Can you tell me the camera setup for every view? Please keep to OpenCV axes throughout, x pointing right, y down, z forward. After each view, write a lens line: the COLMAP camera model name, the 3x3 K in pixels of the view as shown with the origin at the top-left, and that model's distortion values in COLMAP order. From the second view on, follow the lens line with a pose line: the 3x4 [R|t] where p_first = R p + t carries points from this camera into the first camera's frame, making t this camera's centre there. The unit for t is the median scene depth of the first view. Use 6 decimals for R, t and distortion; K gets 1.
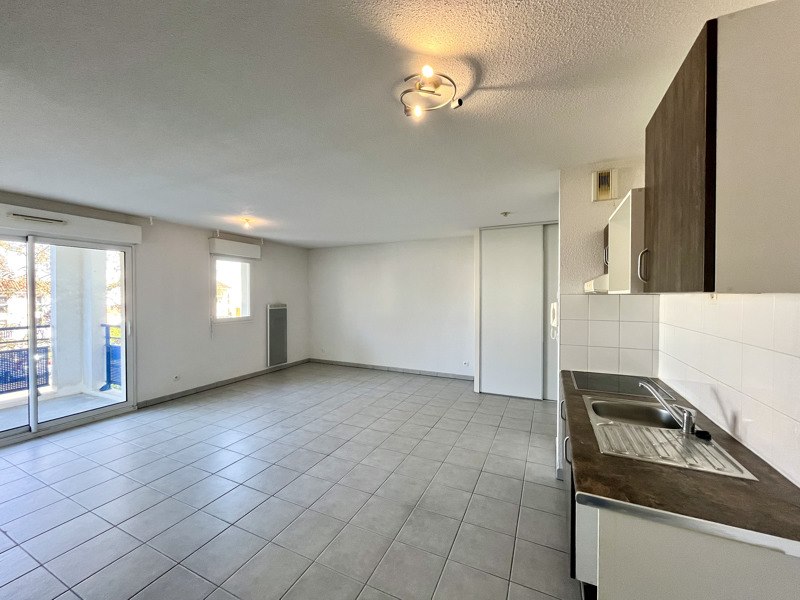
lens RADIAL K [[321.3, 0, 398.6], [0, 321.3, 298.6], [0, 0, 1]] dist [-0.004167, 0.000089]
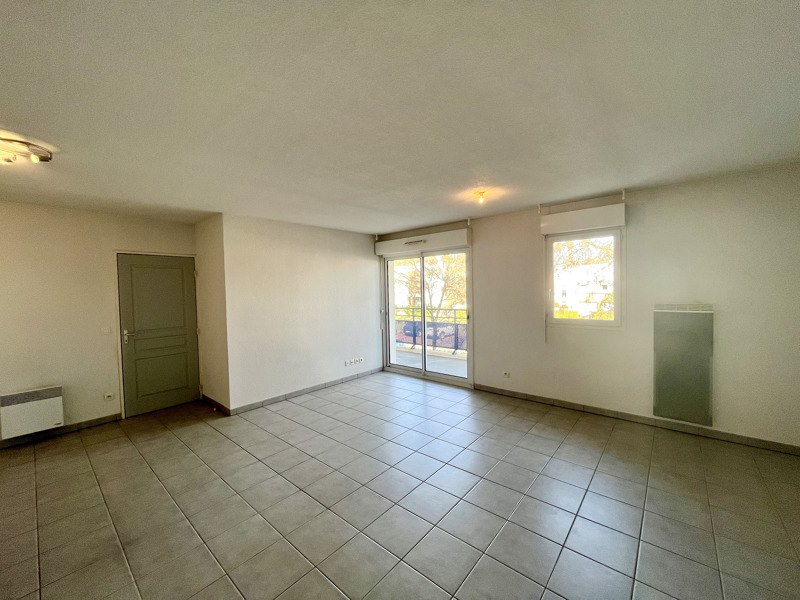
lens RADIAL K [[321.3, 0, 399.4], [0, 321.3, 301.5], [0, 0, 1]] dist [-0.004167, 0.000089]
pose [[-0.266208, 0.041066, -0.963040, 0.353269], [0.007114, 0.999149, 0.040640, -0.016218], [0.963889, 0.003968, -0.266274, 1.061148]]
